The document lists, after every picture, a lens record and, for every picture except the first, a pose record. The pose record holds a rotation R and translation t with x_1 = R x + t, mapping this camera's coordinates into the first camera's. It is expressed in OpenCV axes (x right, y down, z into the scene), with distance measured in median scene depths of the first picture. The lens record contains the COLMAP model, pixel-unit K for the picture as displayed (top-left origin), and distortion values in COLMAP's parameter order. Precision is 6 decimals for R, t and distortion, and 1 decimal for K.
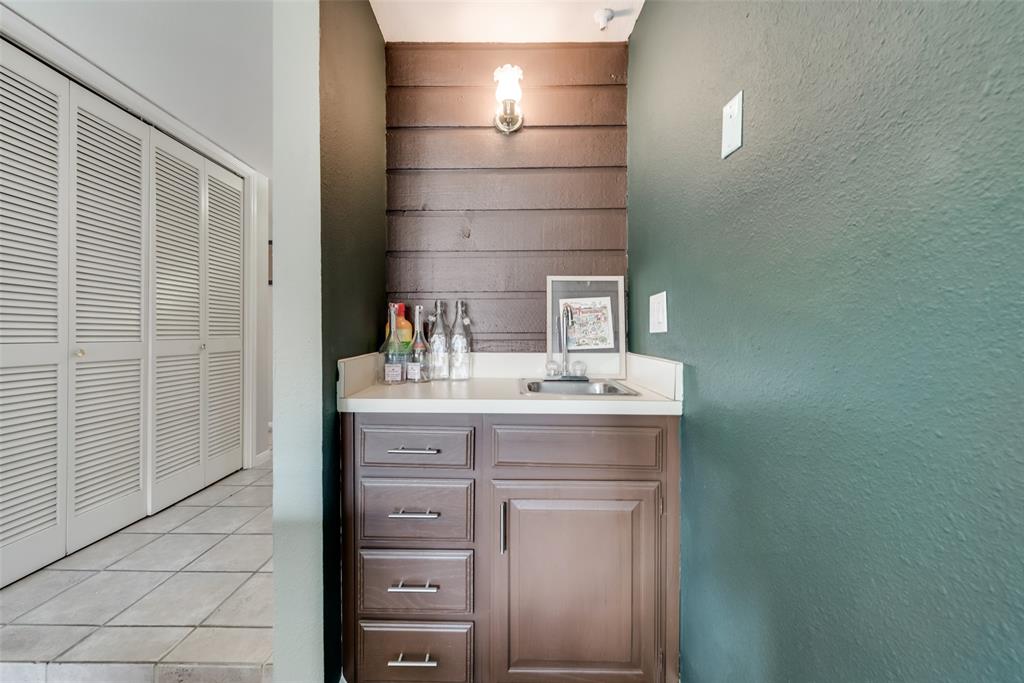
lens RADIAL K [[399.4, 0, 505.3], [0, 399.4, 337.4], [0, 0, 1]] dist [0.002755, 0.000754]
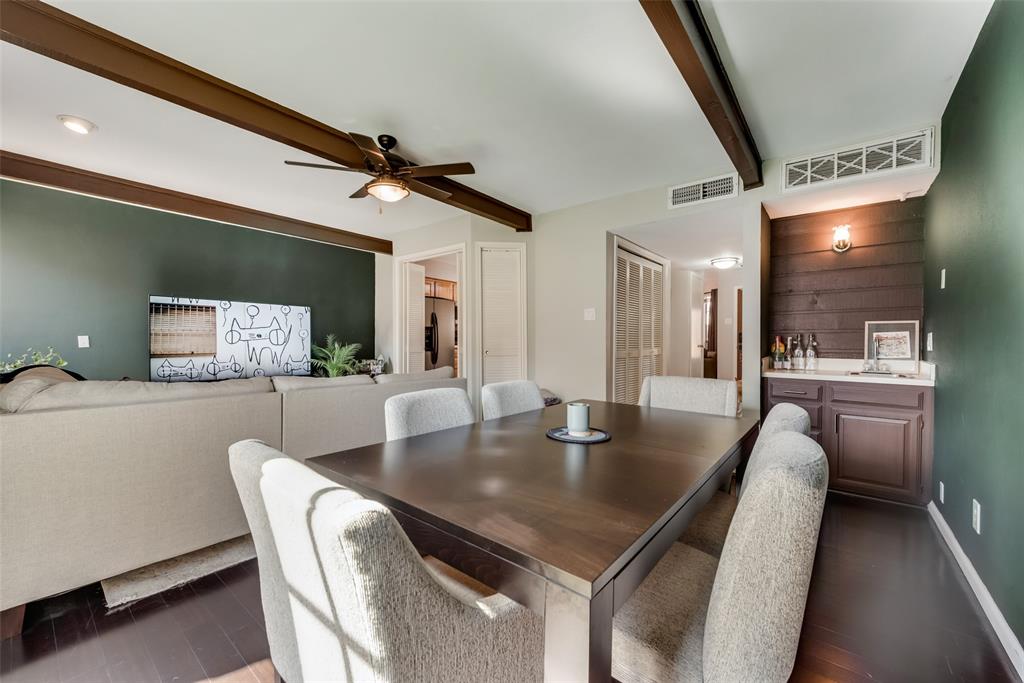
lens RADIAL K [[399.4, 0, 507.1], [0, 399.4, 346.2], [0, 0, 1]] dist [0.002755, 0.000754]
pose [[0.777779, 0.011278, -0.628437, -0.029909], [-0.006938, 0.999932, 0.009358, -0.034882], [0.628500, -0.002919, 0.777804, -1.748573]]
